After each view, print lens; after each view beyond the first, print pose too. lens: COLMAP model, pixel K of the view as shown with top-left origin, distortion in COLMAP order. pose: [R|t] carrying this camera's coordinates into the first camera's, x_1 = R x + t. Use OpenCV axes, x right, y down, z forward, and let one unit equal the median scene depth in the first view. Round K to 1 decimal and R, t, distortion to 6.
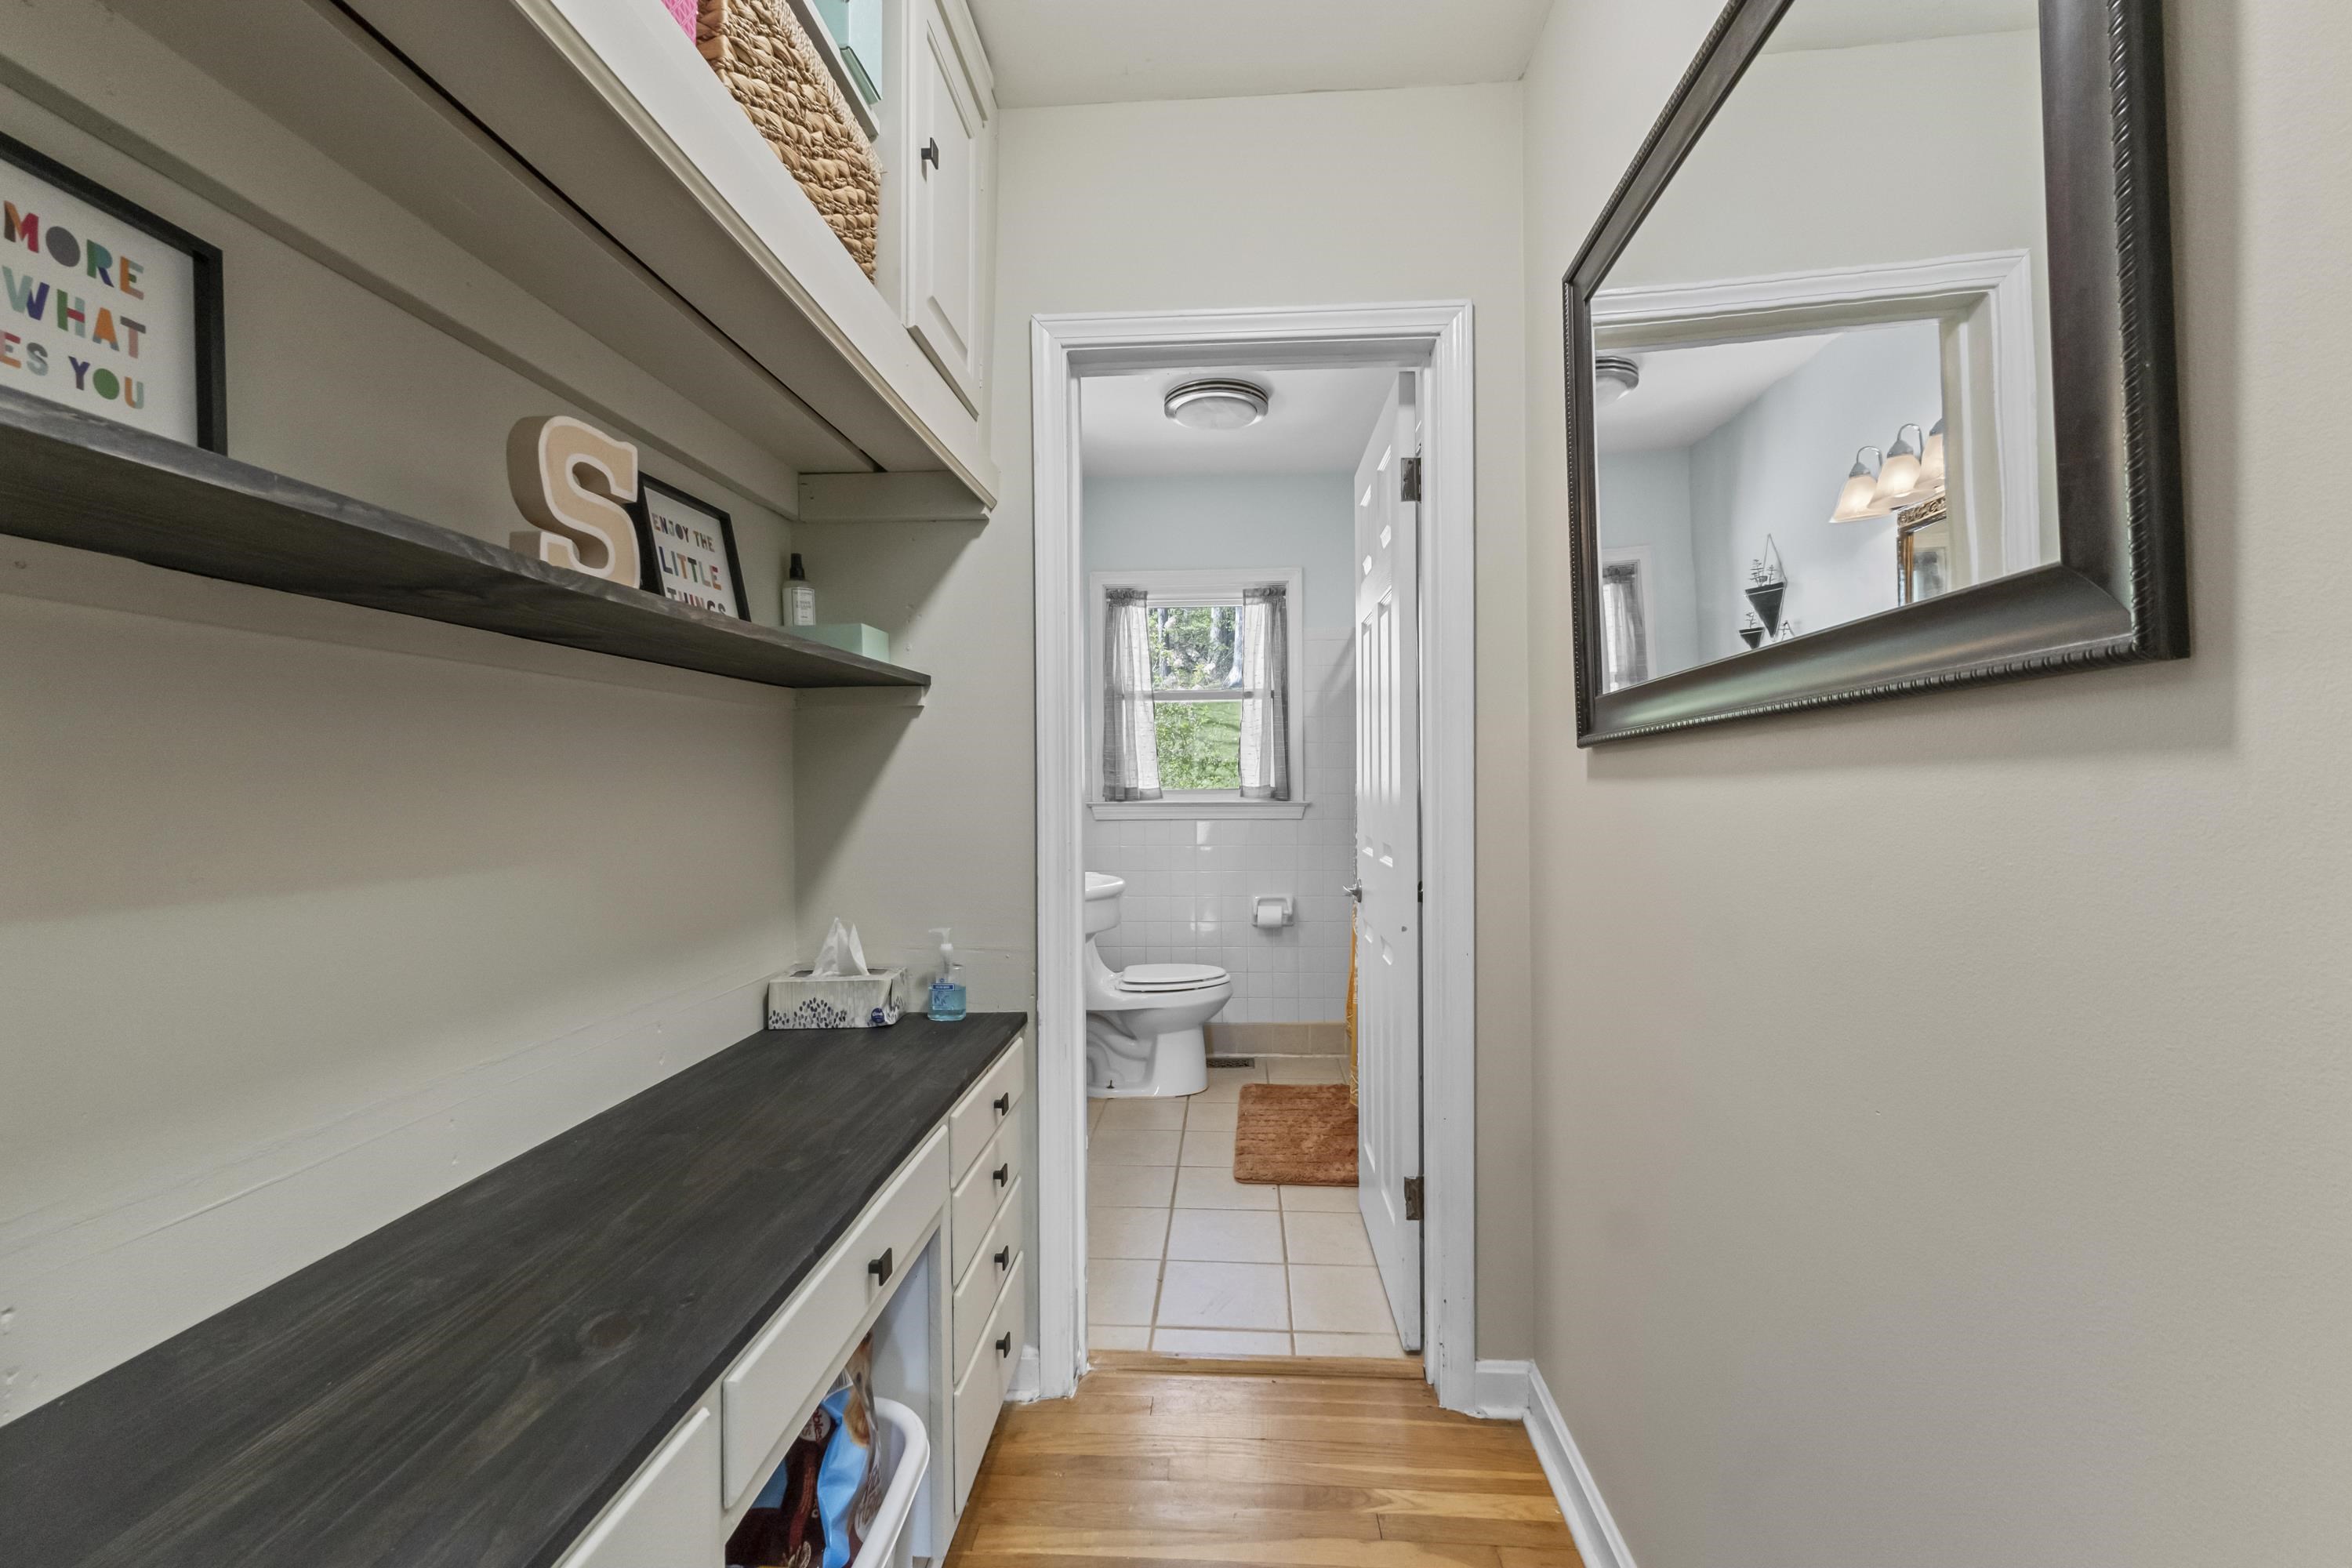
lens RADIAL K [[1009.9, 0, 1175.7], [0, 1009.9, 779.2], [0, 0, 1]] dist [0.004998, -0.000928]
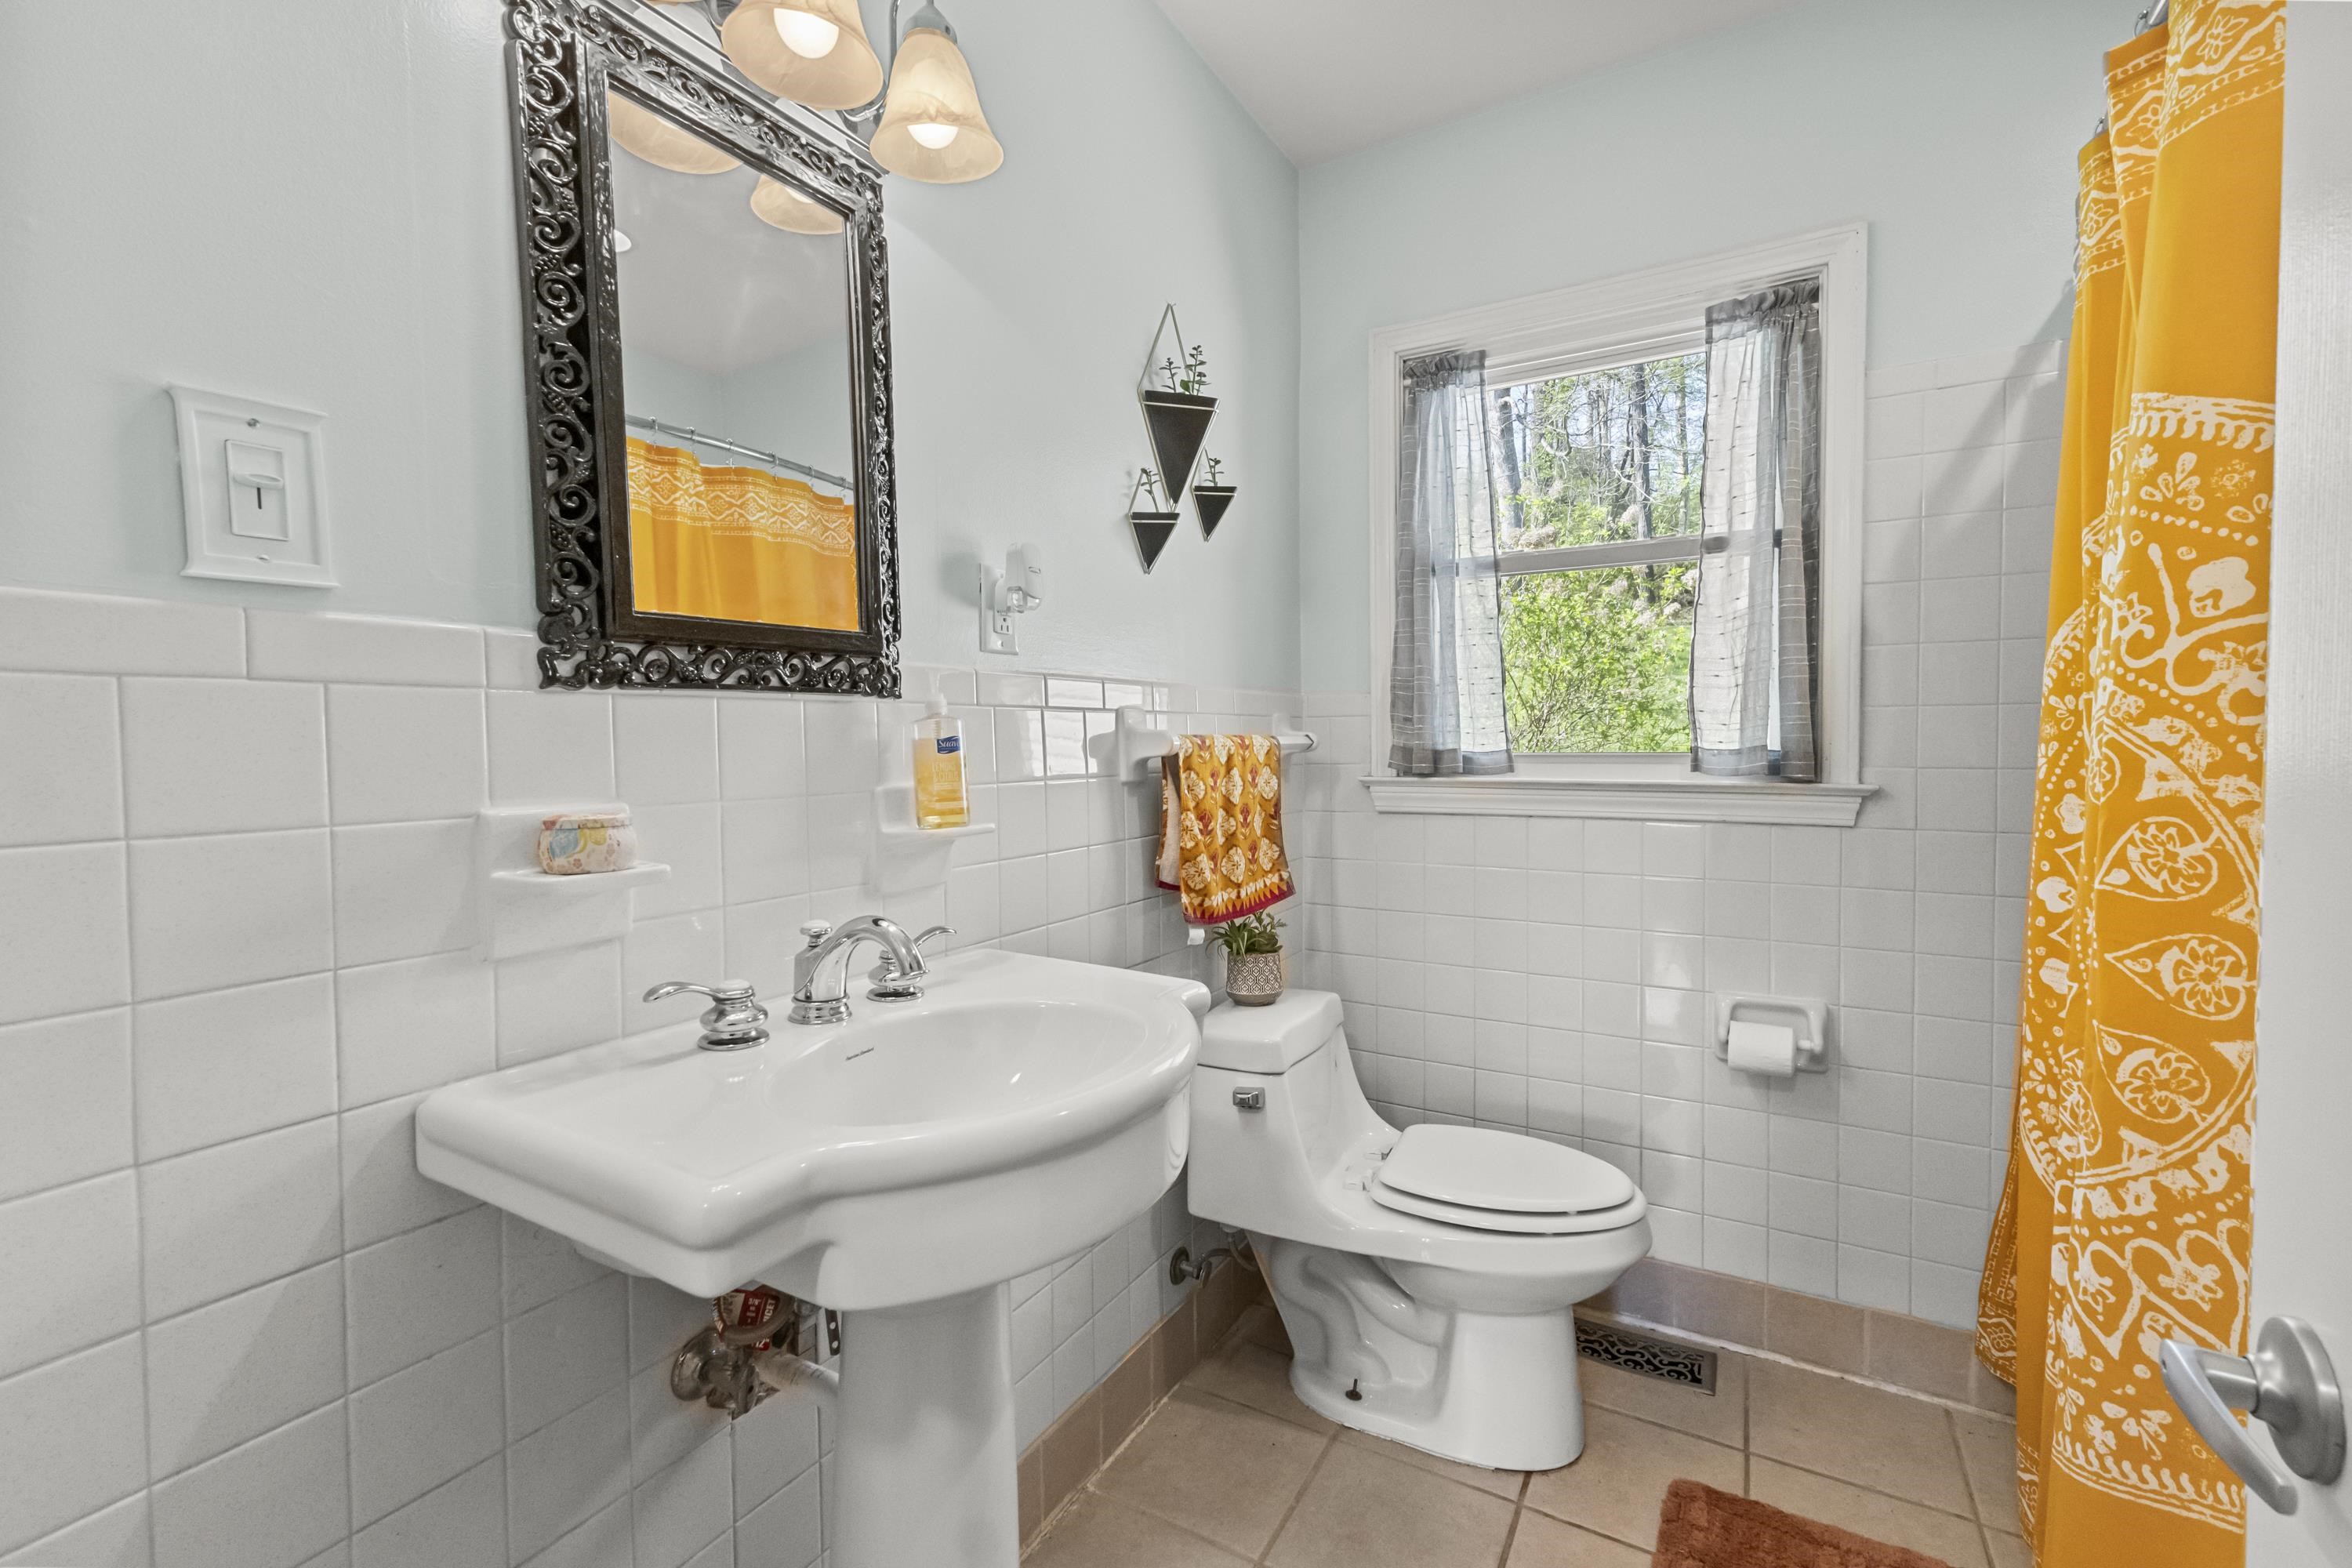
lens RADIAL K [[1009.9, 0, 1166.3], [0, 1009.9, 767.8], [0, 0, 1]] dist [0.004998, -0.000928]
pose [[0.896414, 0.013068, -0.443024, 0.053837], [0.001828, 0.999448, 0.033179, 0.000308], [0.443213, -0.030552, 0.895896, 0.488299]]
